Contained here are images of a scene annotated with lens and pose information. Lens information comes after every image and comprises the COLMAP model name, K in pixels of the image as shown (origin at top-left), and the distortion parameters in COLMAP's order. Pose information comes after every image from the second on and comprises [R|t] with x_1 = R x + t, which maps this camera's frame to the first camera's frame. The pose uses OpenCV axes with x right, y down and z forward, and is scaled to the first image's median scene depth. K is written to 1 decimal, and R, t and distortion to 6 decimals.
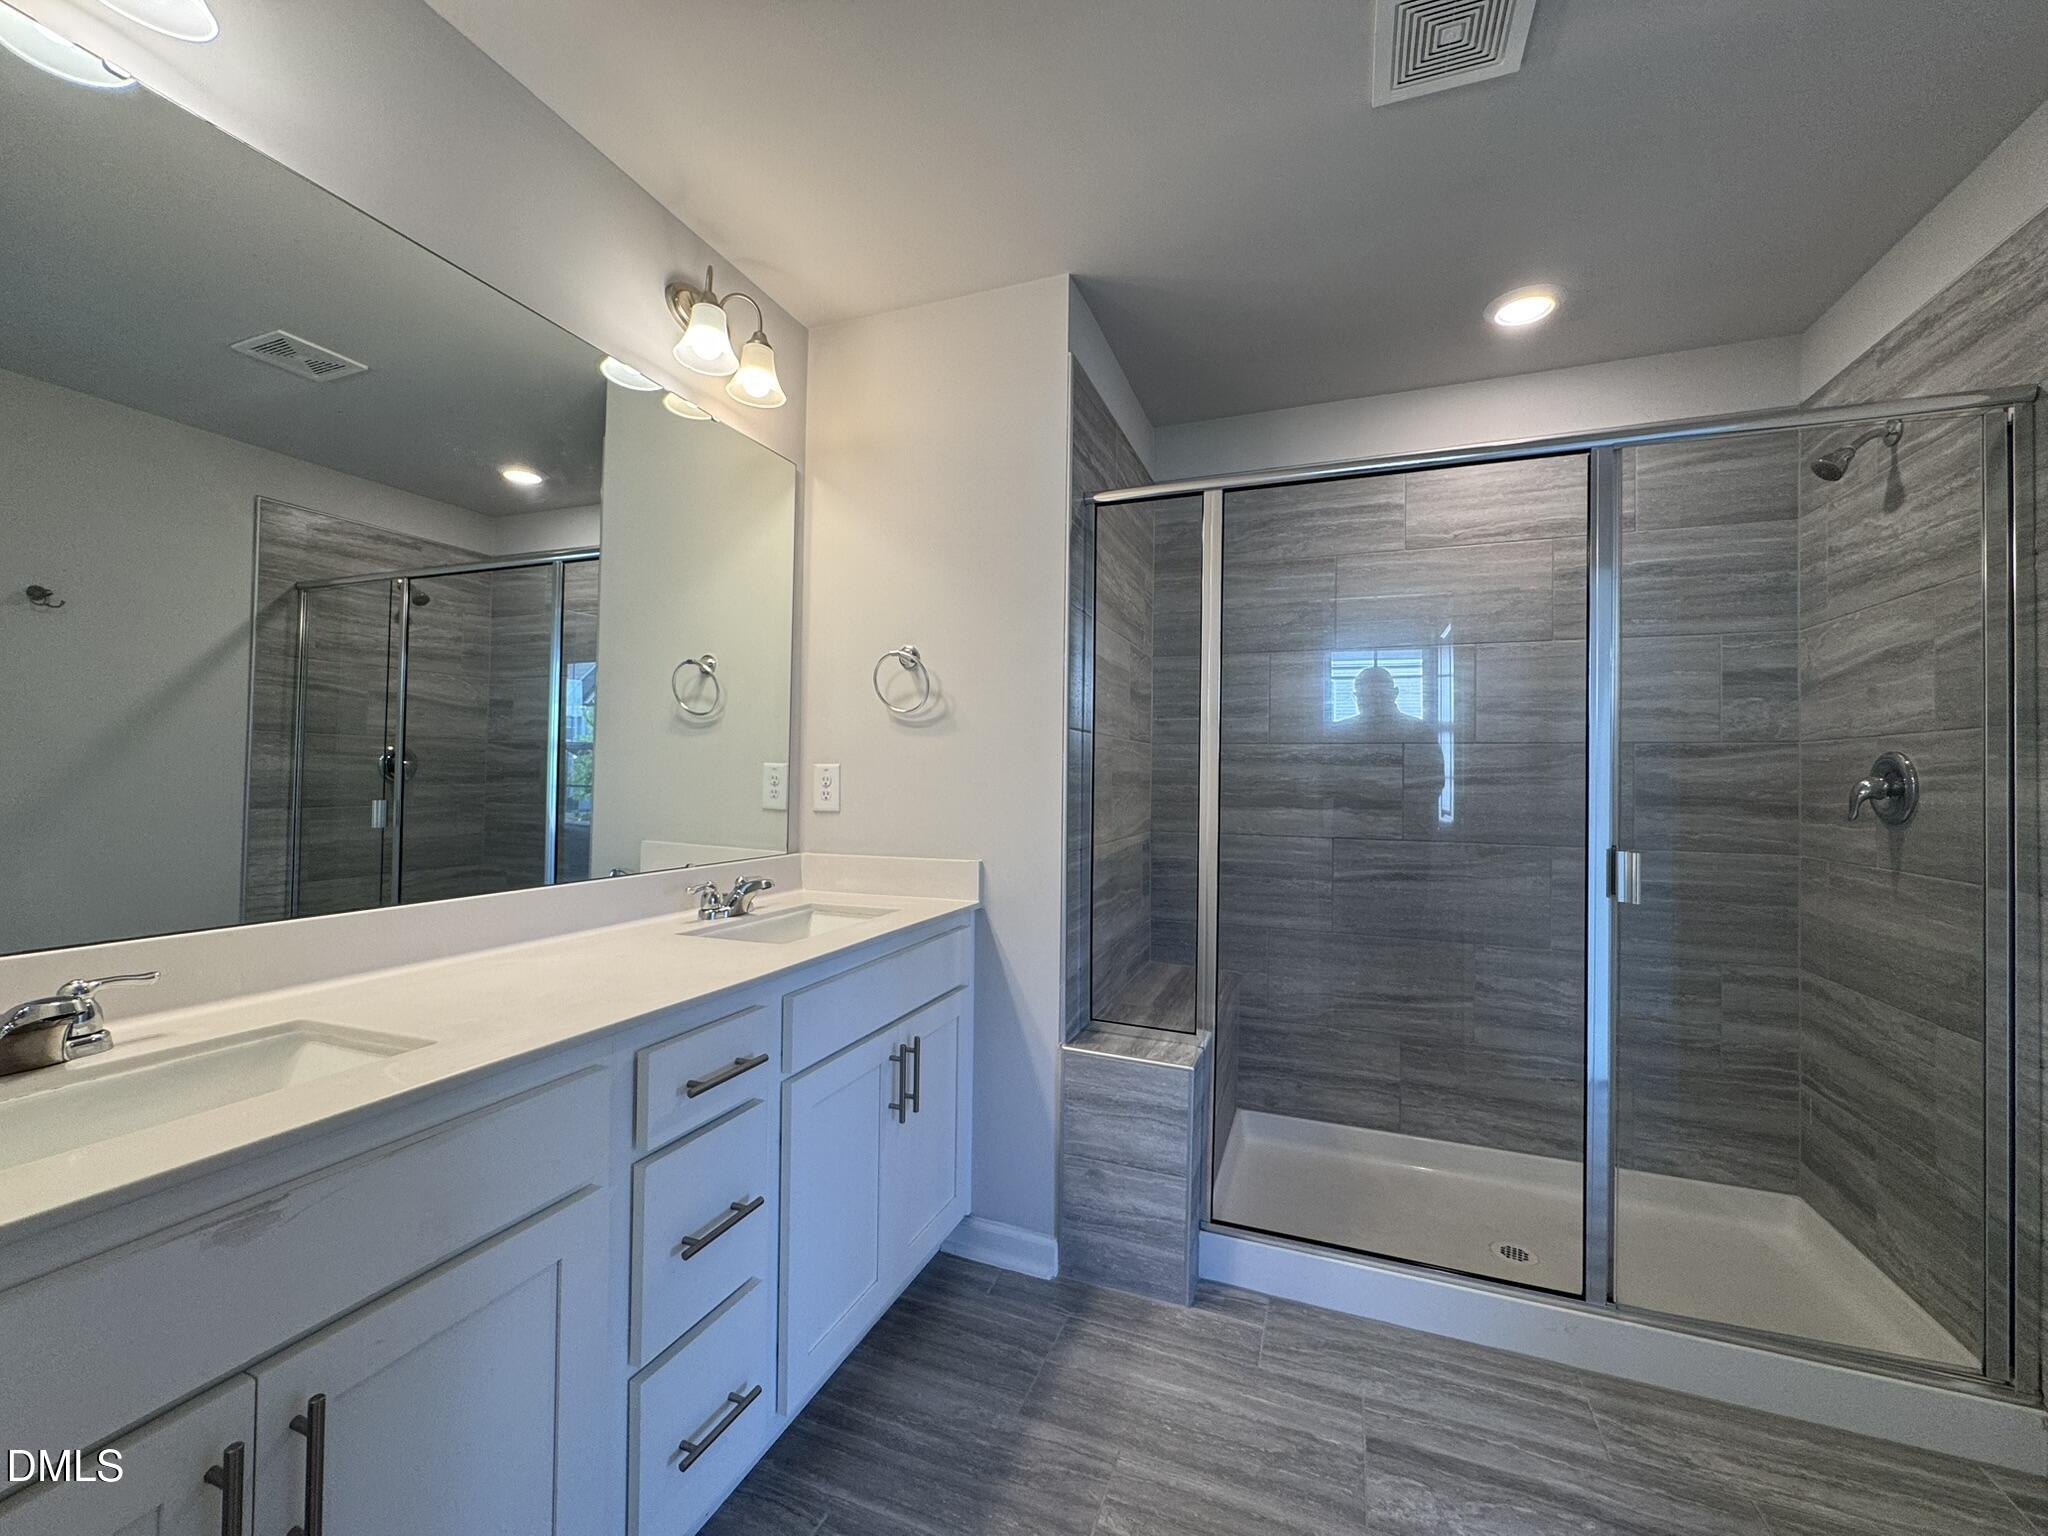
lens RADIAL K [[817.6, 0, 1024.3], [0, 817.6, 767.6], [0, 0, 1]] dist [-0.000168, -0.000077]
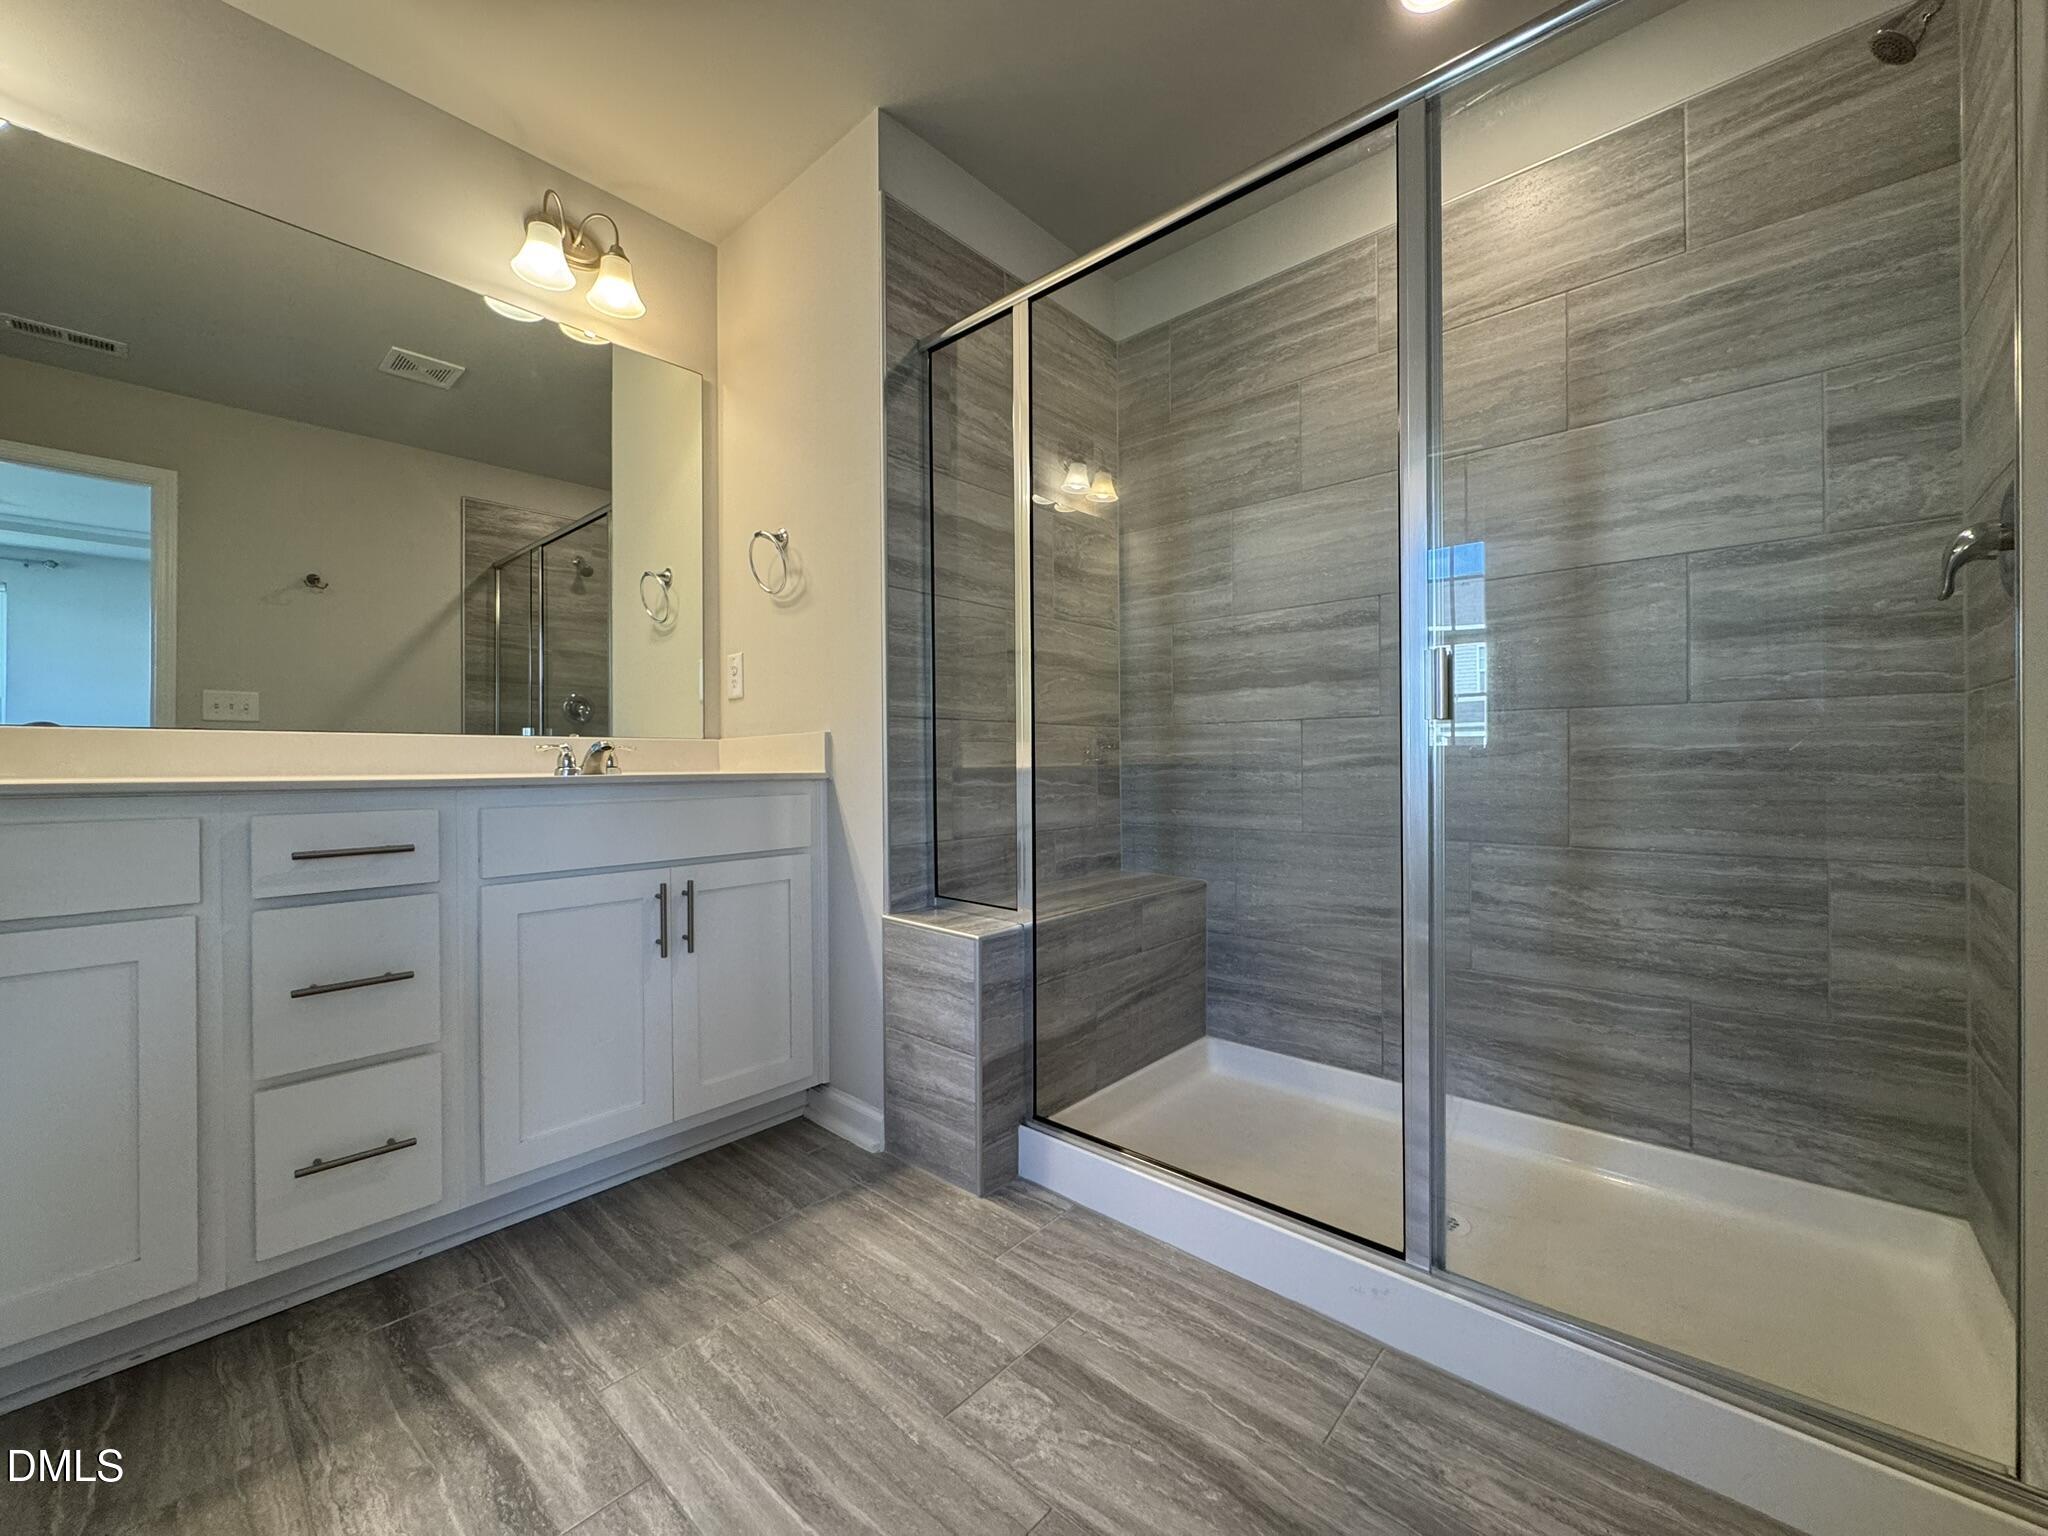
lens RADIAL K [[817.6, 0, 1027.2], [0, 817.6, 765.9], [0, 0, 1]] dist [-0.000168, -0.000077]
pose [[0.934913, -0.019100, -0.354361, 0.479848], [0.023329, 0.999698, 0.007664, 0.141058], [0.354108, -0.015432, 0.935077, 0.140453]]
